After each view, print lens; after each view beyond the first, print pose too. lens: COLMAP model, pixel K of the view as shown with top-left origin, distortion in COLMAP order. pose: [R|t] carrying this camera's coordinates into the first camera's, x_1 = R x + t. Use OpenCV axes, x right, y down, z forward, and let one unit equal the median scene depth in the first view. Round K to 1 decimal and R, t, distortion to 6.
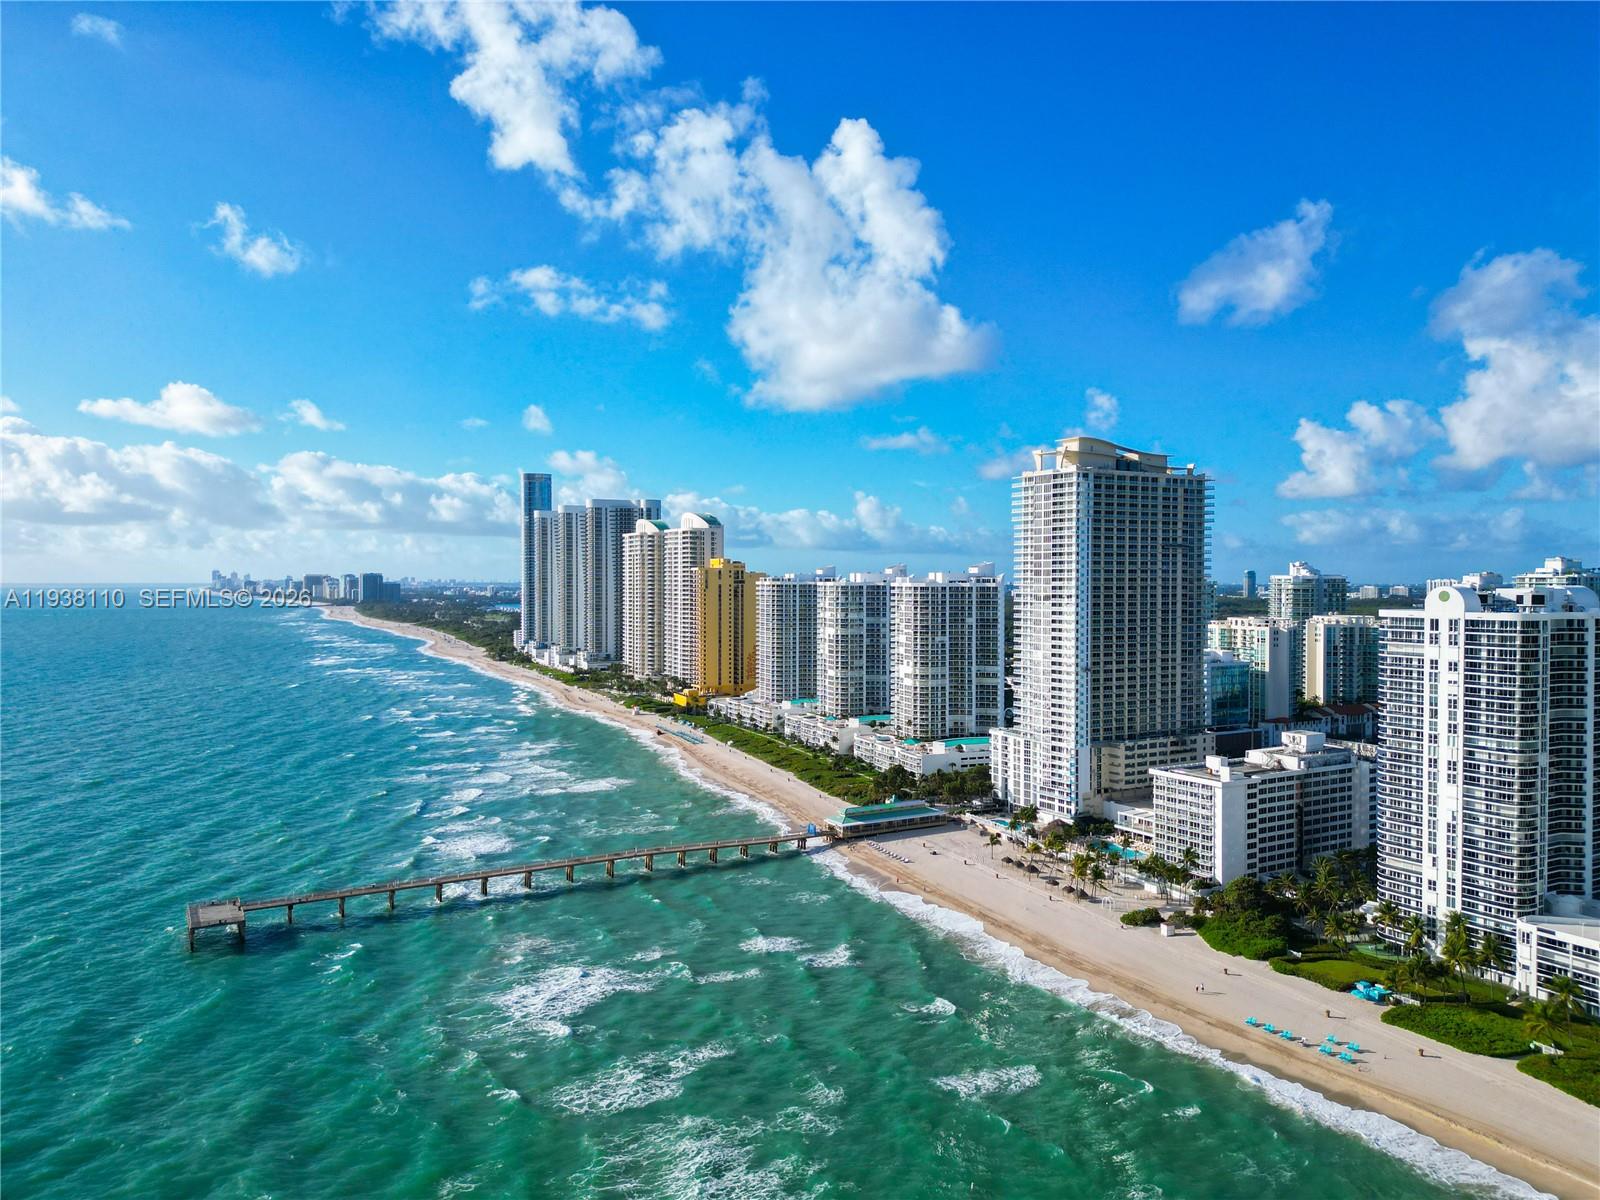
lens RADIAL K [[1120.5, 0, 803.2], [0, 1120.5, 596.1], [0, 0, 1]] dist [0.061298, -0.061709]
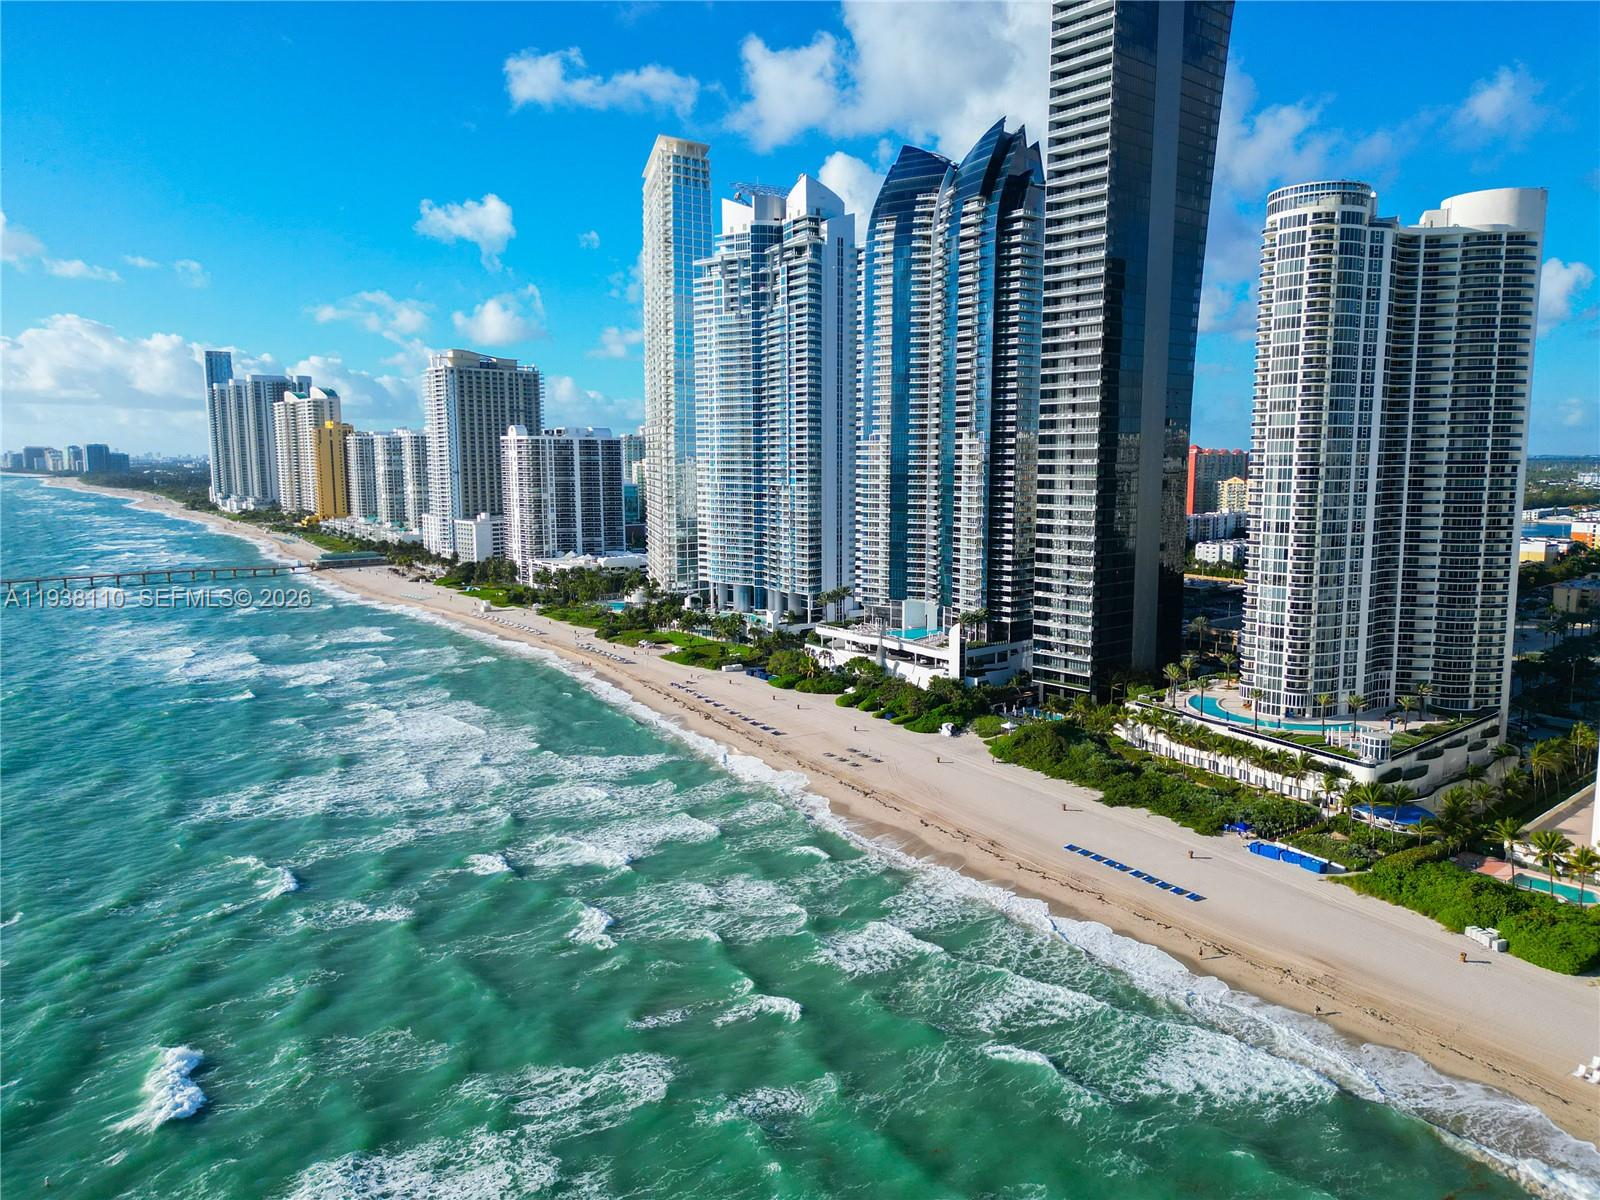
lens RADIAL K [[1120.5, 0, 800.1], [0, 1120.5, 595.9], [0, 0, 1]] dist [0.061298, -0.061709]
pose [[0.984507, -0.020001, 0.174198, 0.189649], [0.001258, 0.994253, 0.107048, 0.024561], [-0.175338, -0.105171, 0.978875, -0.372969]]
